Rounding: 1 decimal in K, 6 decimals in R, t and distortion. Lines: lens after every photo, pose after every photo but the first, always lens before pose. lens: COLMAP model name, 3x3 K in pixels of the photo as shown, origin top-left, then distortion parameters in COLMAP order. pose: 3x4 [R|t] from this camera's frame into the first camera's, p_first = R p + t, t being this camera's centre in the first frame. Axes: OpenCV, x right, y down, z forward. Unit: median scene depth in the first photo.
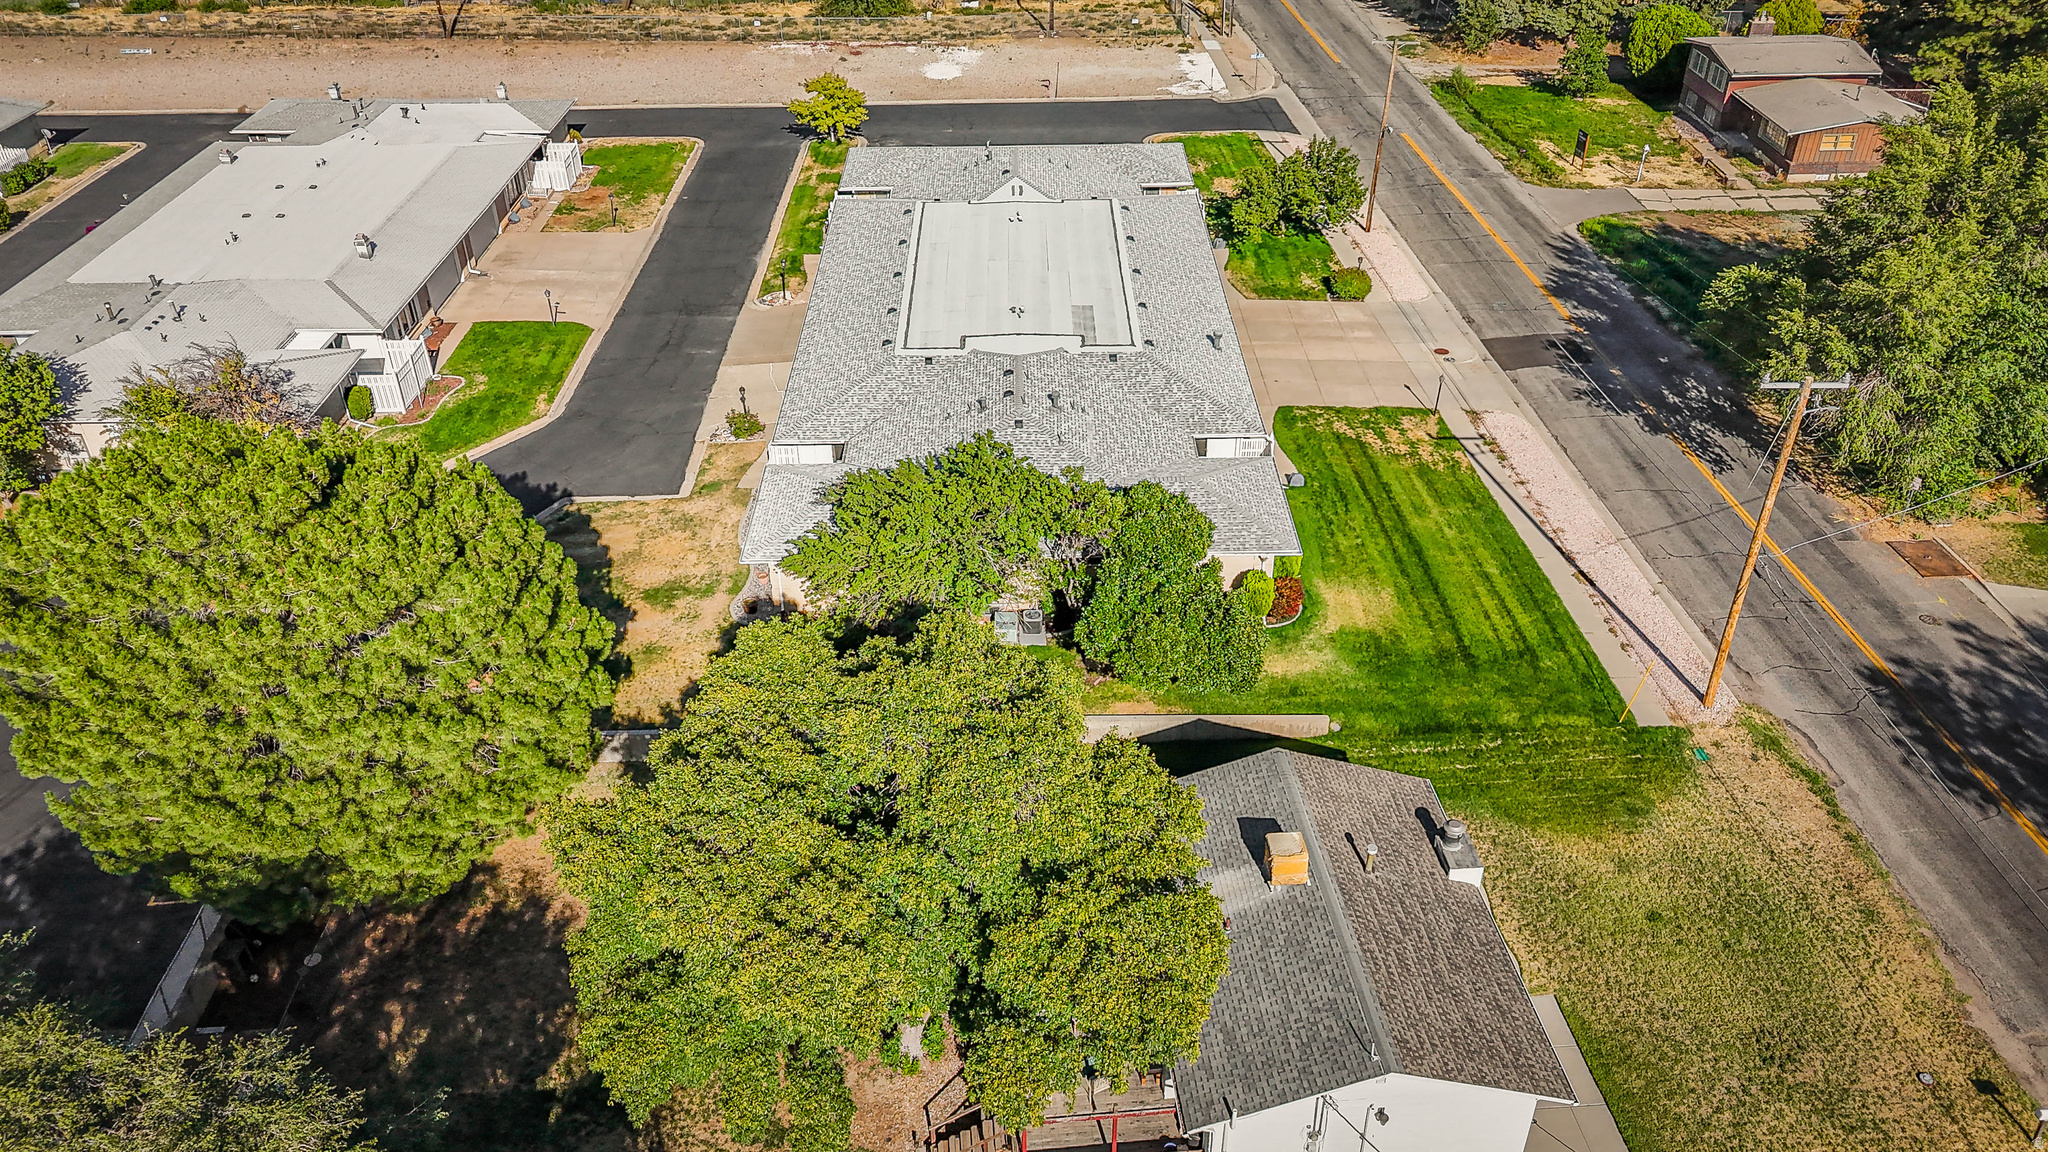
lens RADIAL K [[1508.5, 0, 1024.0], [0, 1508.5, 576.0], [0, 0, 1]] dist [0.027440, 0.002159]
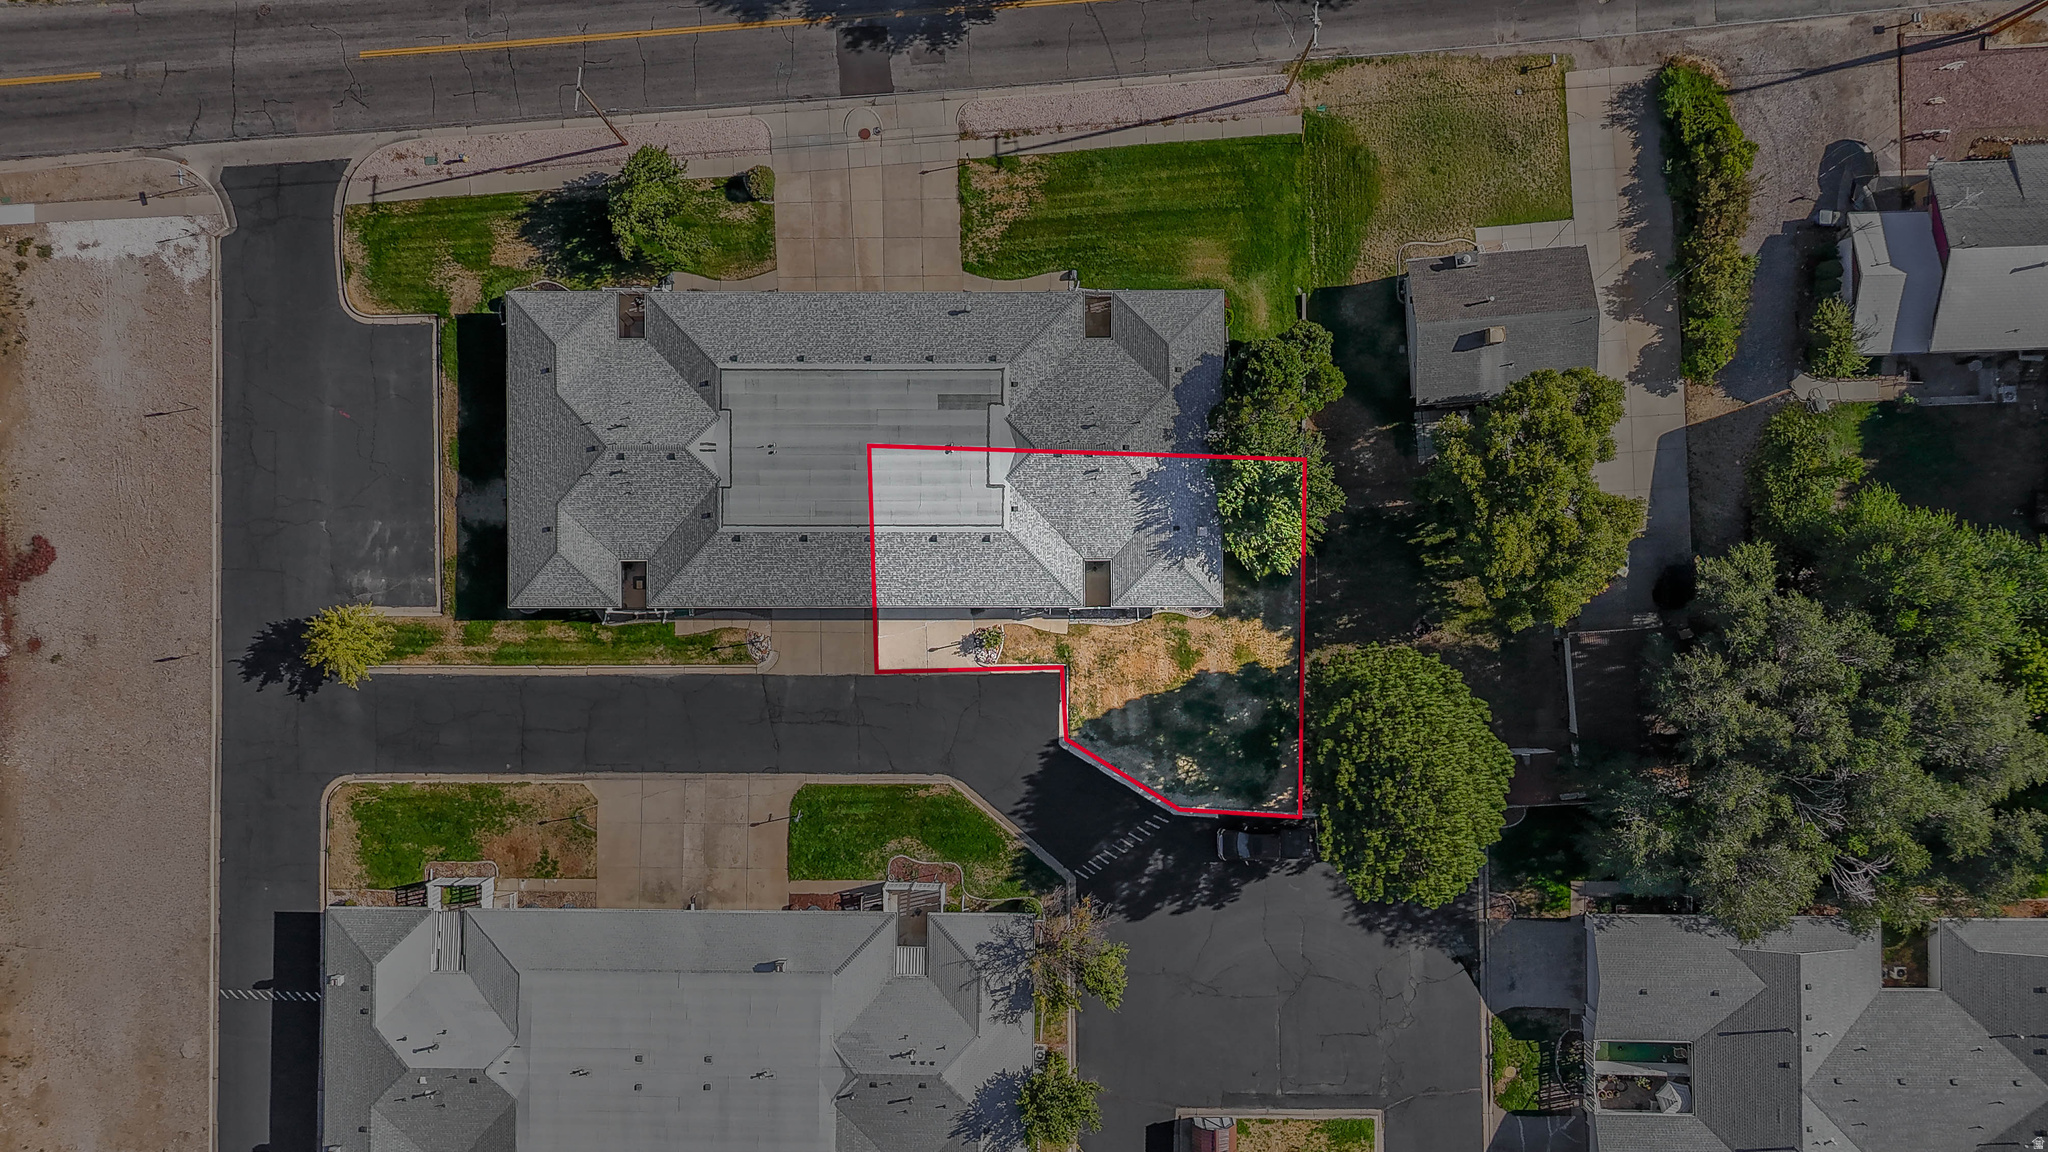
lens RADIAL K [[1511.5, 0, 1032.4], [0, 1511.5, 584.8], [0, 0, 1]] dist [0.062254, -0.064399]
pose [[0.007228, -0.999956, -0.006017, -0.120054], [0.575057, -0.000766, 0.818113, -1.254650], [-0.818082, -0.009373, 0.575026, 0.117414]]
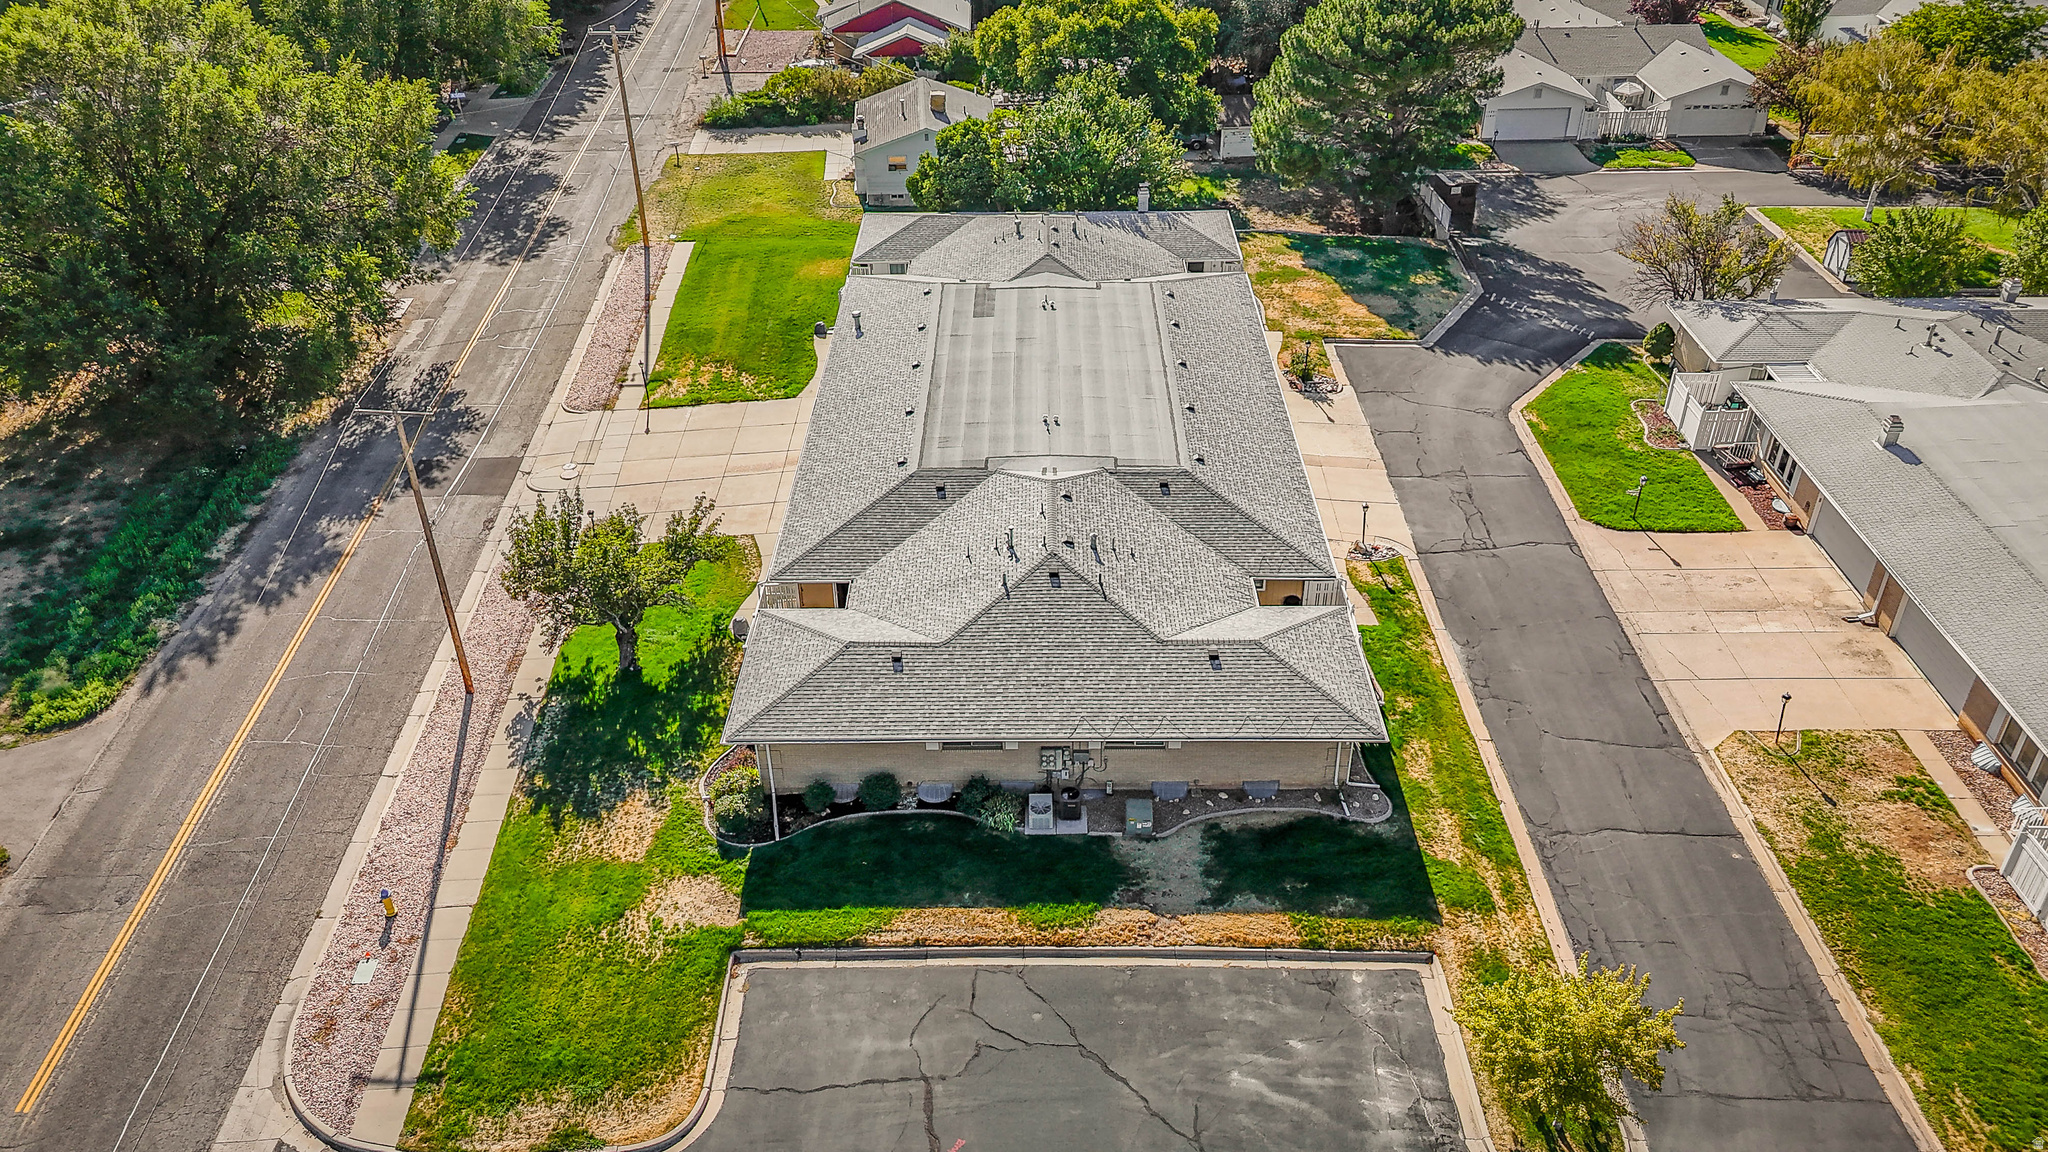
lens RADIAL K [[1520.4, 0, 1038.0], [0, 1520.4, 579.1], [0, 0, 1]] dist [0.025983, -0.000290]
pose [[-0.999826, 0.010352, 0.015509, -0.011161], [0.018314, 0.388797, 0.921141, -1.019125], [0.003506, 0.921265, -0.388919, 1.523061]]
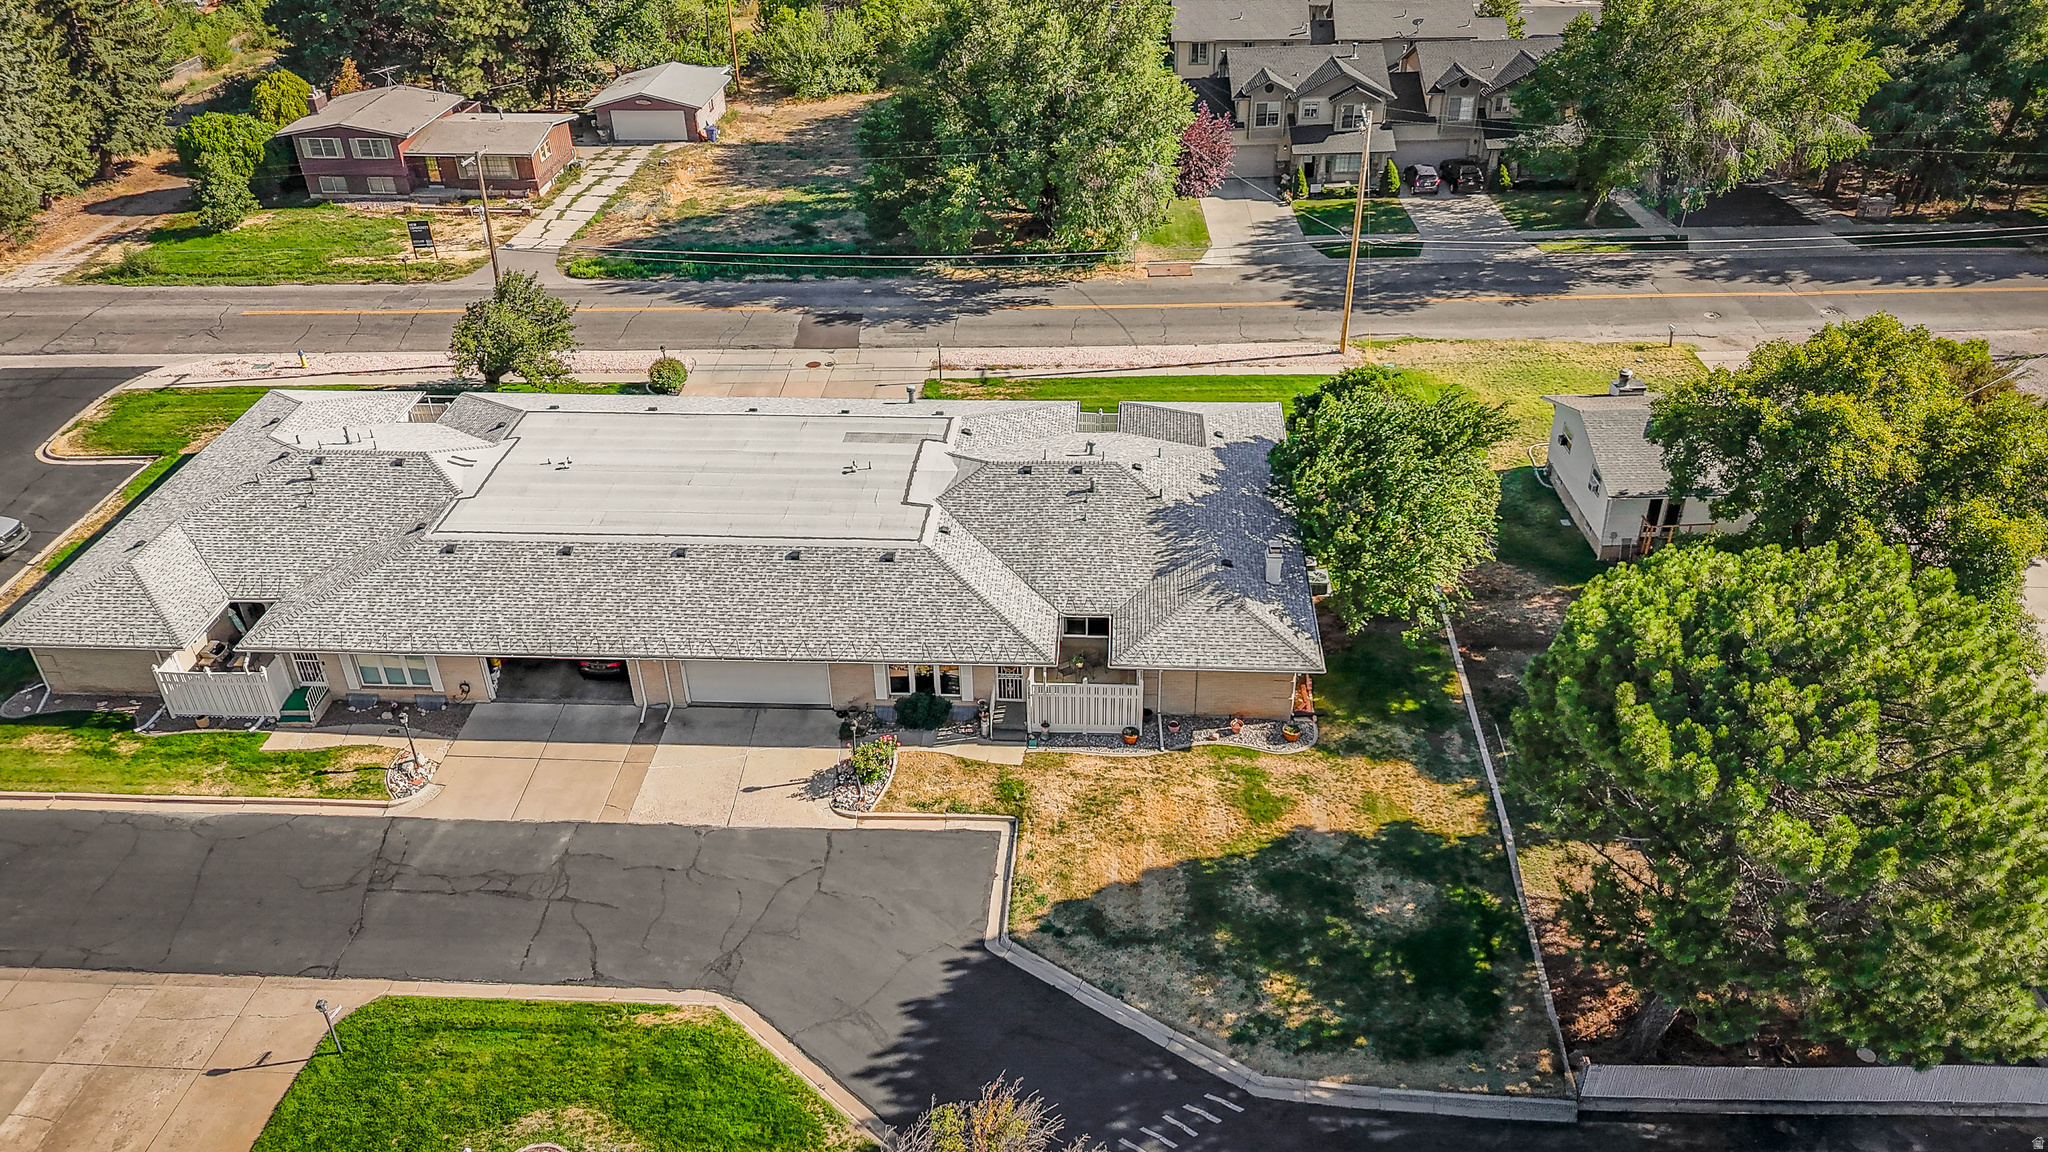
lens RADIAL K [[1511.5, 0, 1032.4], [0, 1511.5, 584.8], [0, 0, 1]] dist [0.062254, -0.064399]
pose [[0.075285, -0.529303, 0.845086, -0.742943], [0.570016, 0.718215, 0.399060, -0.404014], [-0.818177, 0.451669, 0.355782, 0.617861]]
